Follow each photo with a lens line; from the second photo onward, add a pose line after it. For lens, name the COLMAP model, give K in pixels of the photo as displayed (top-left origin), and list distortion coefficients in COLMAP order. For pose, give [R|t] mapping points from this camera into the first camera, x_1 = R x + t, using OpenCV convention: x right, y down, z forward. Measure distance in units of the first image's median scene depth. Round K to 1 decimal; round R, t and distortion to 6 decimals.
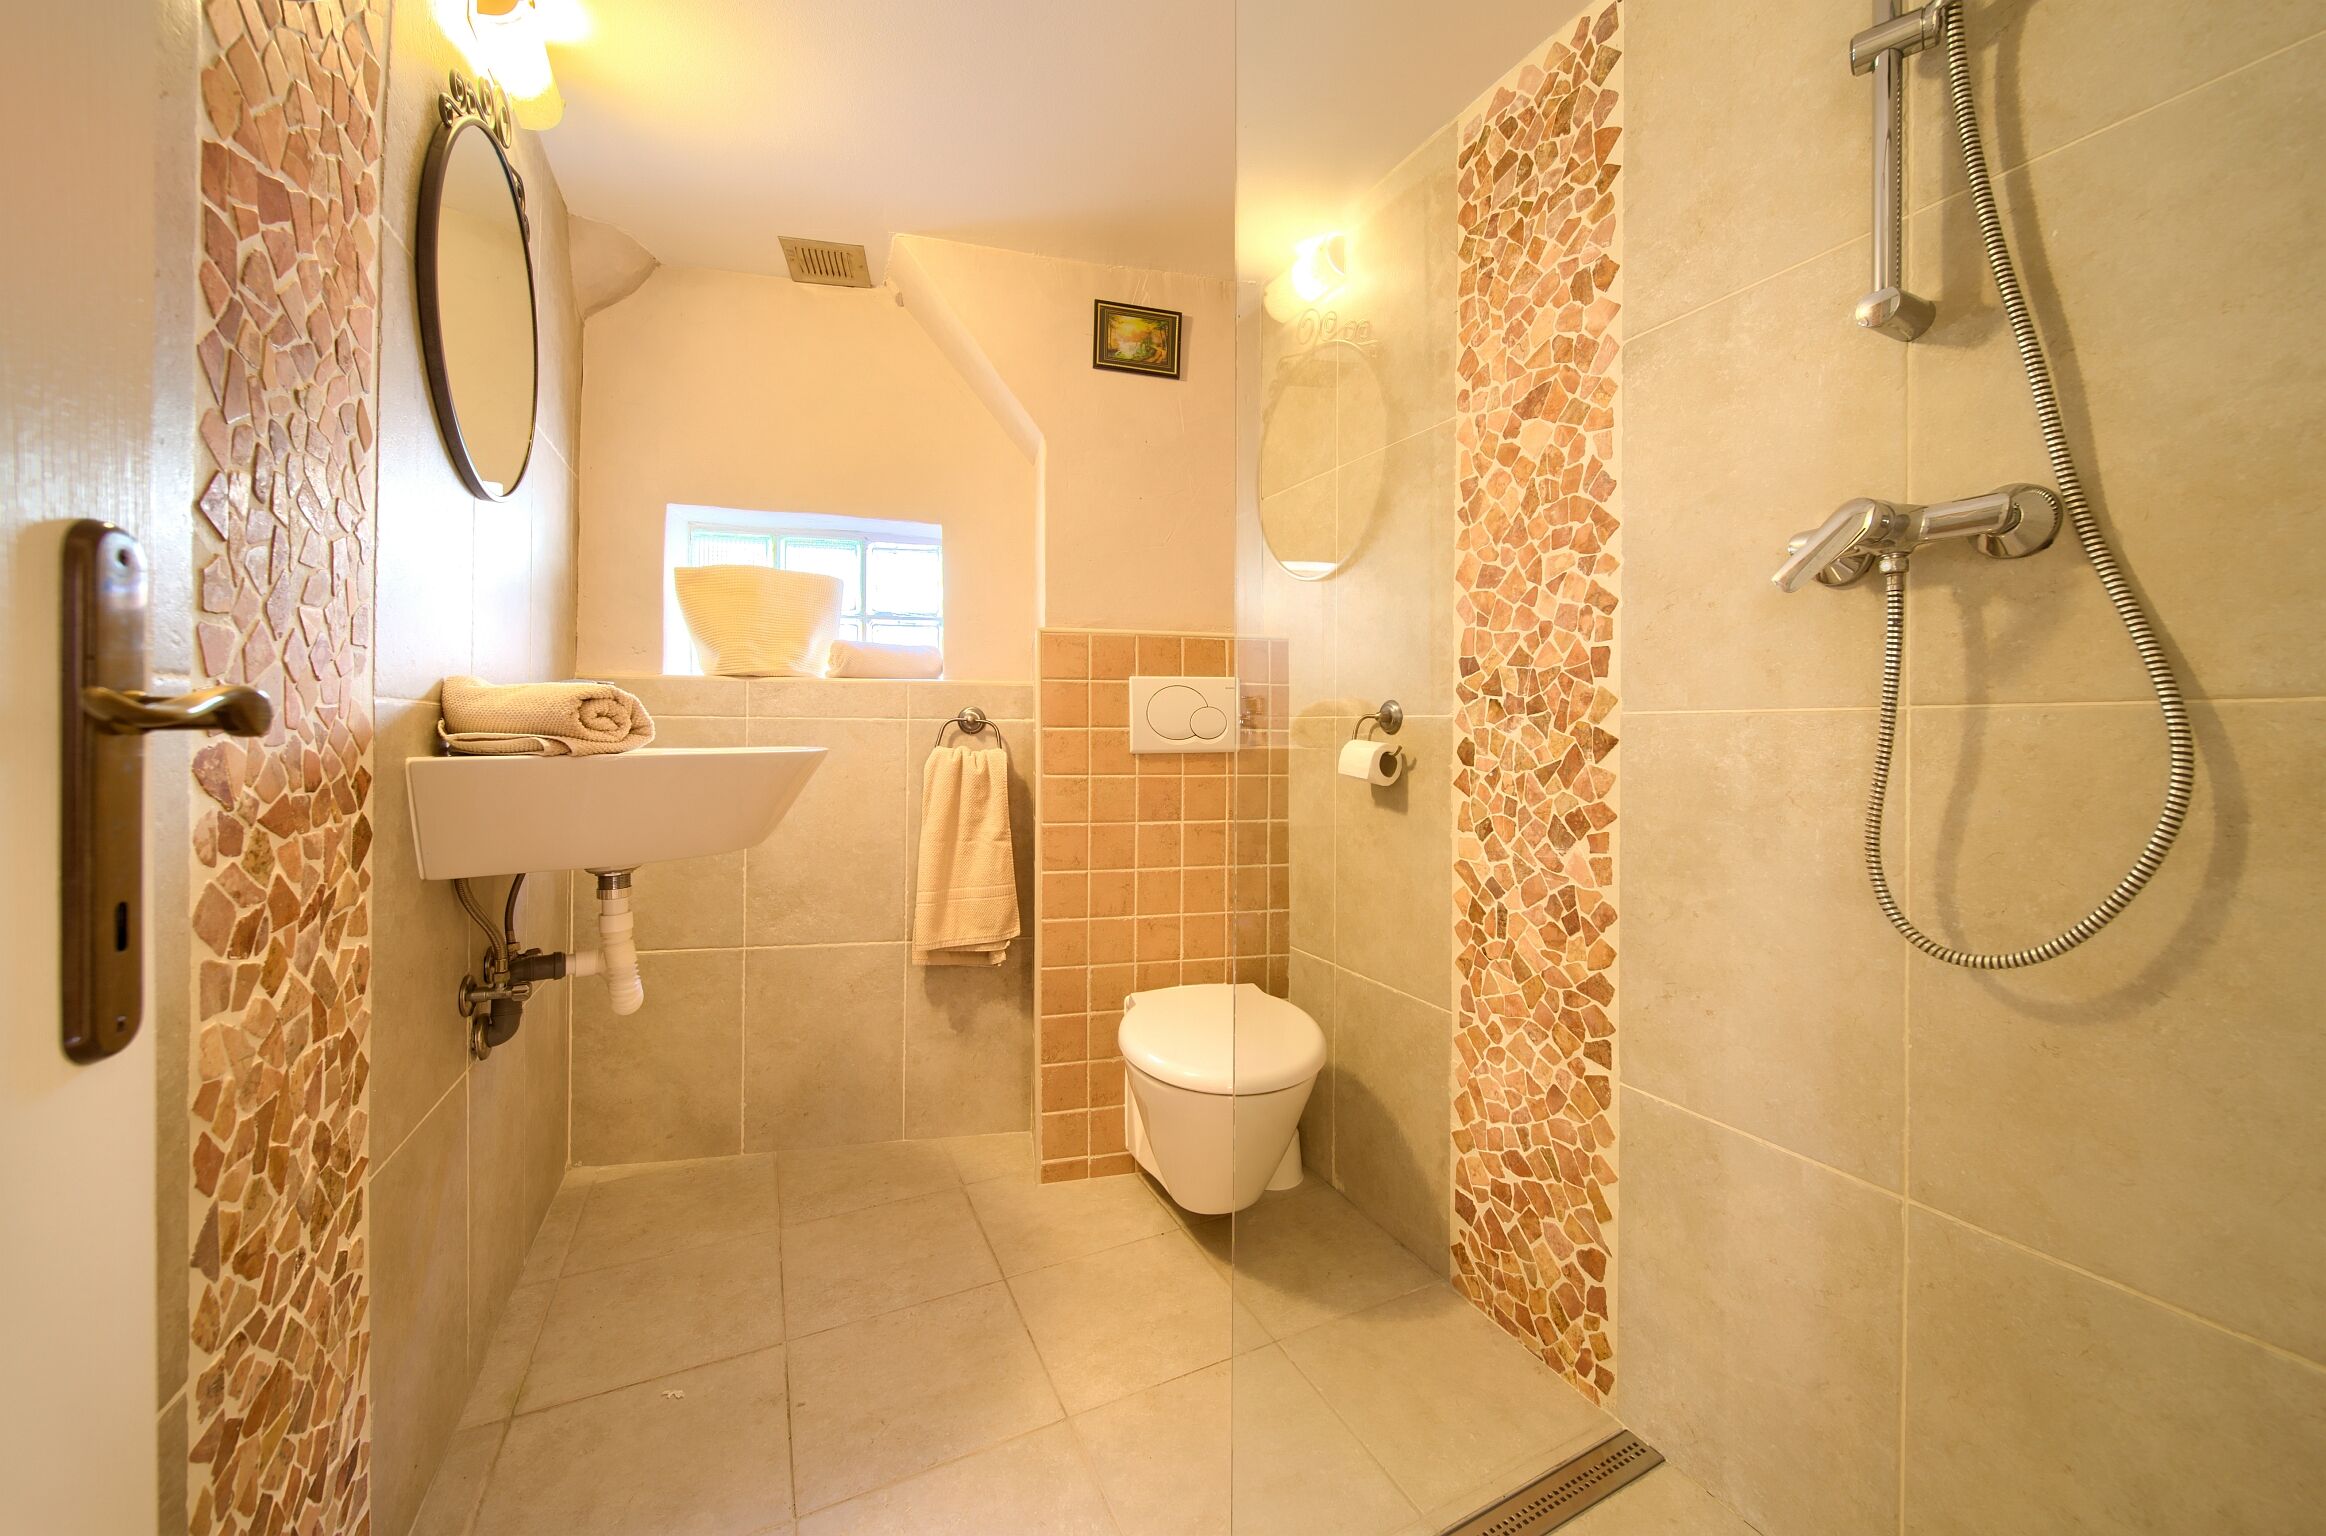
lens RADIAL K [[935.0, 0, 1163.0], [0, 935.0, 768.0], [0, 0, 1]] dist [-0.001395, -0.001759]
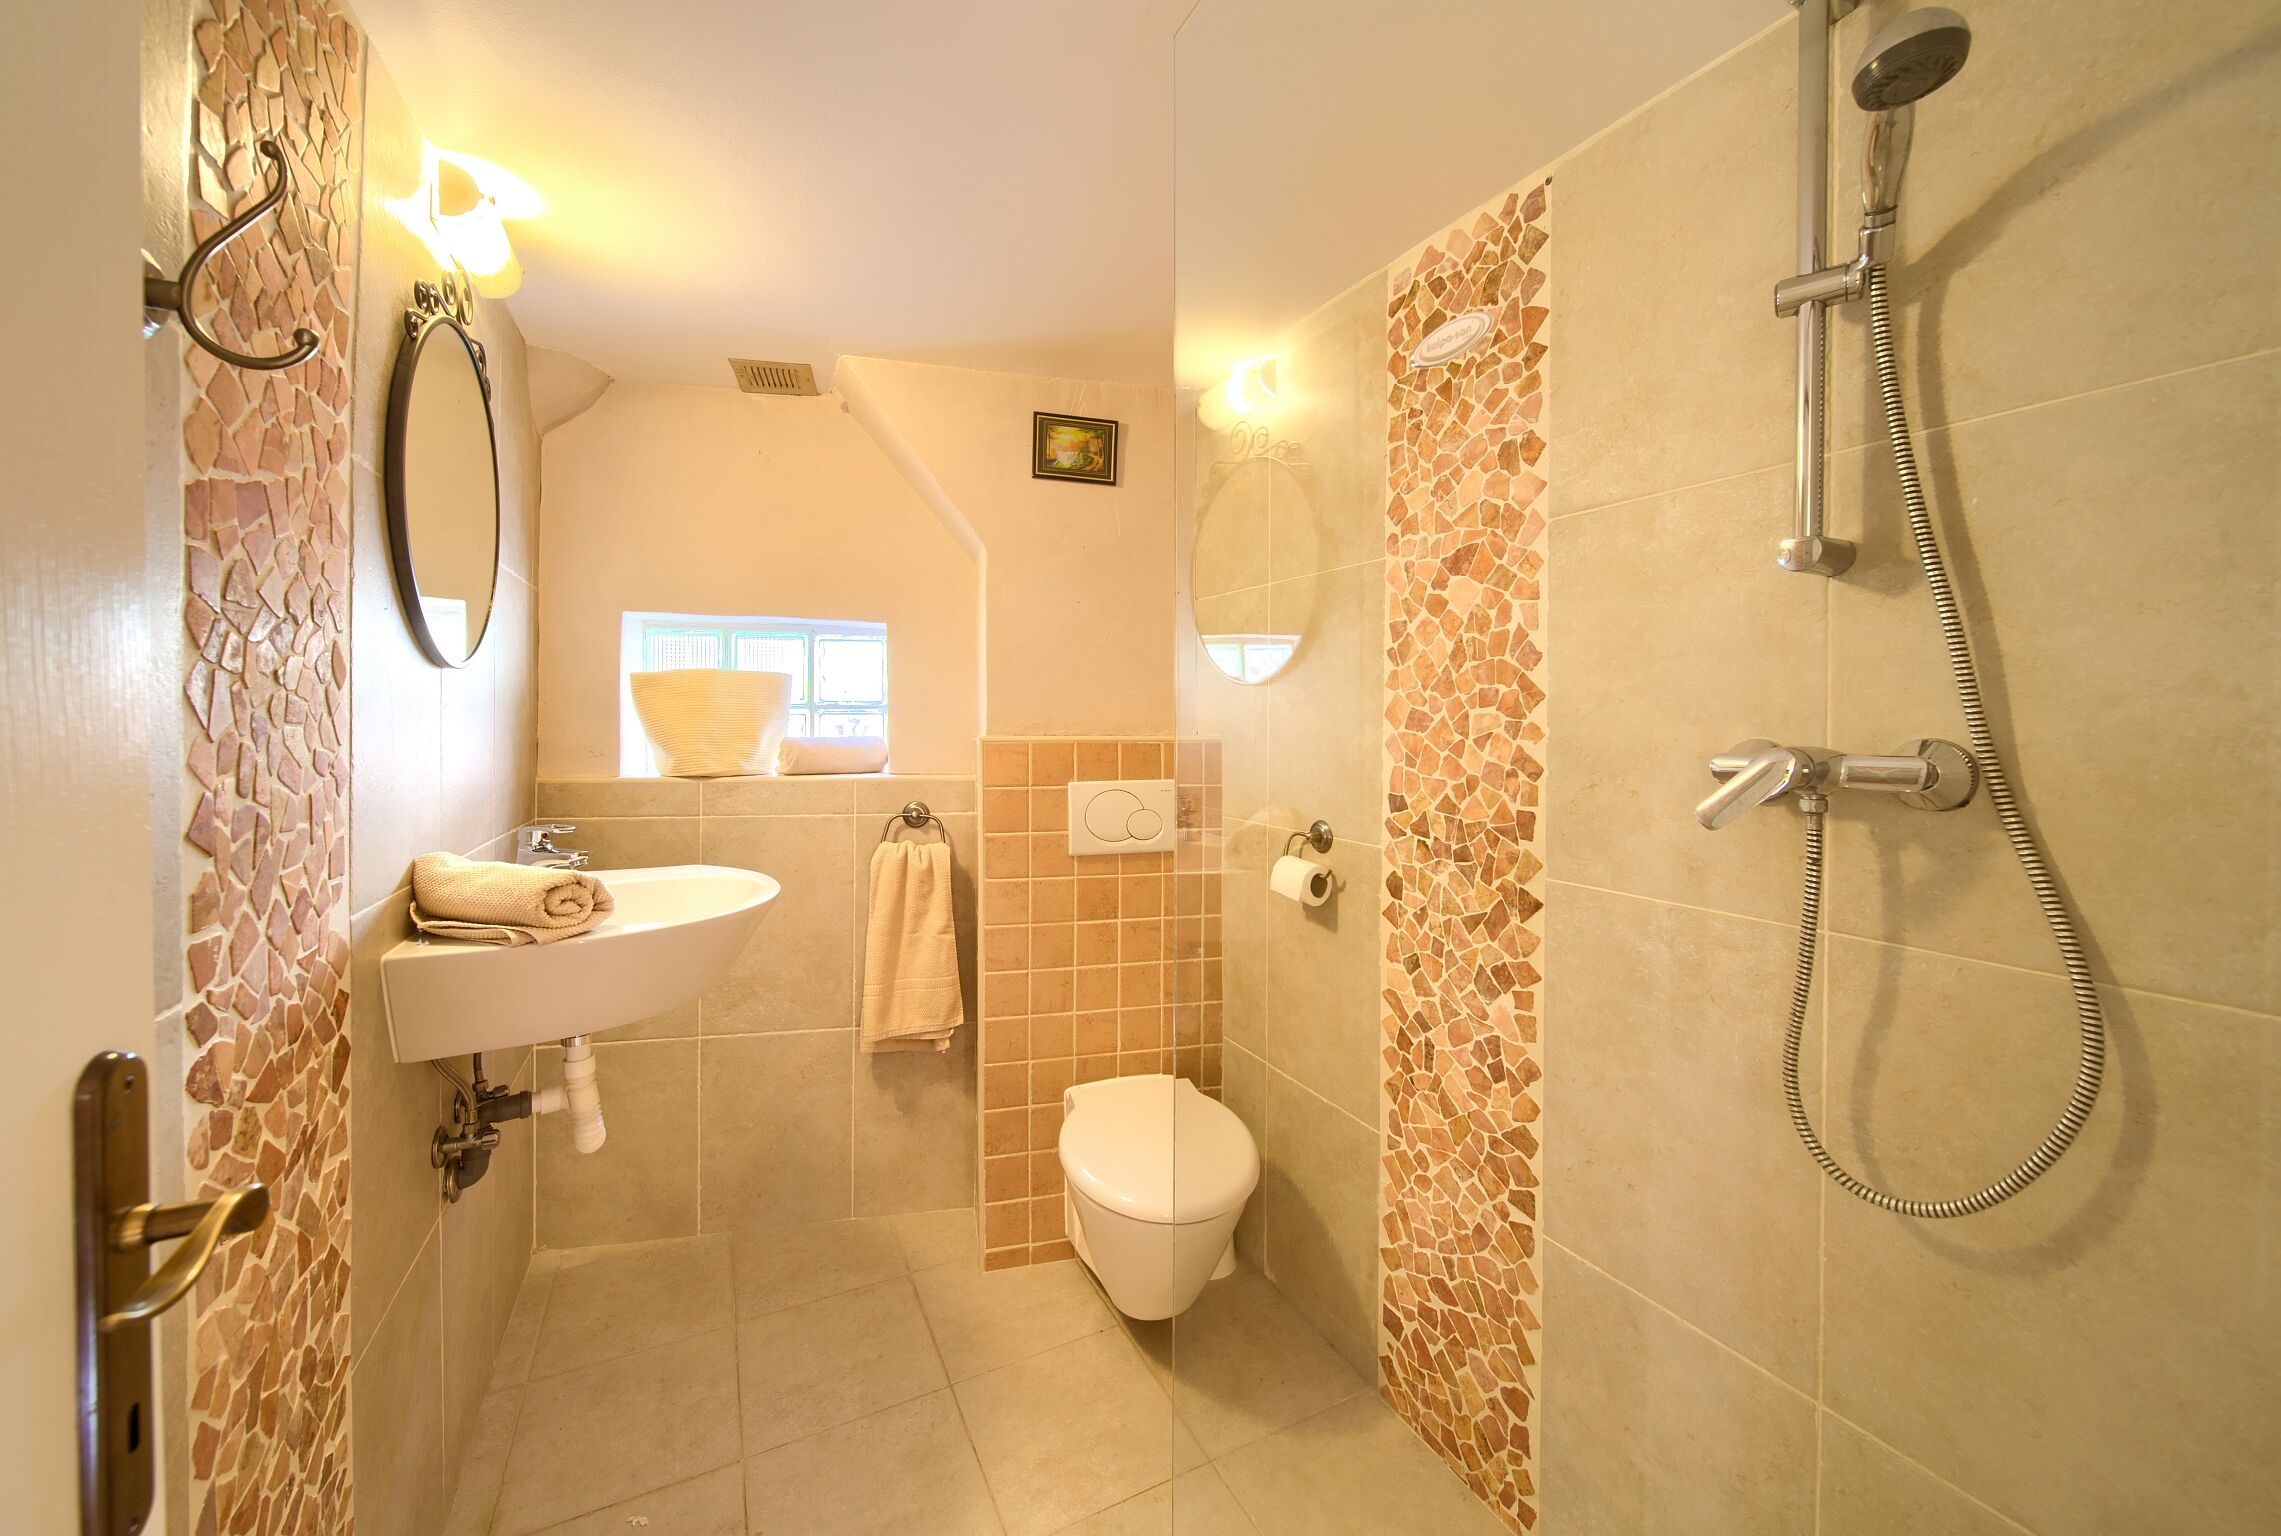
lens RADIAL K [[904.3, 0, 1089.0], [0, 904.3, 762.3], [0, 0, 1]] dist [-0.001088, -0.002017]
pose [[0.999956, -0.001635, -0.009190, -0.005204], [0.001729, 0.999946, 0.010284, -0.186457], [0.009173, -0.010299, 0.999905, -0.002678]]
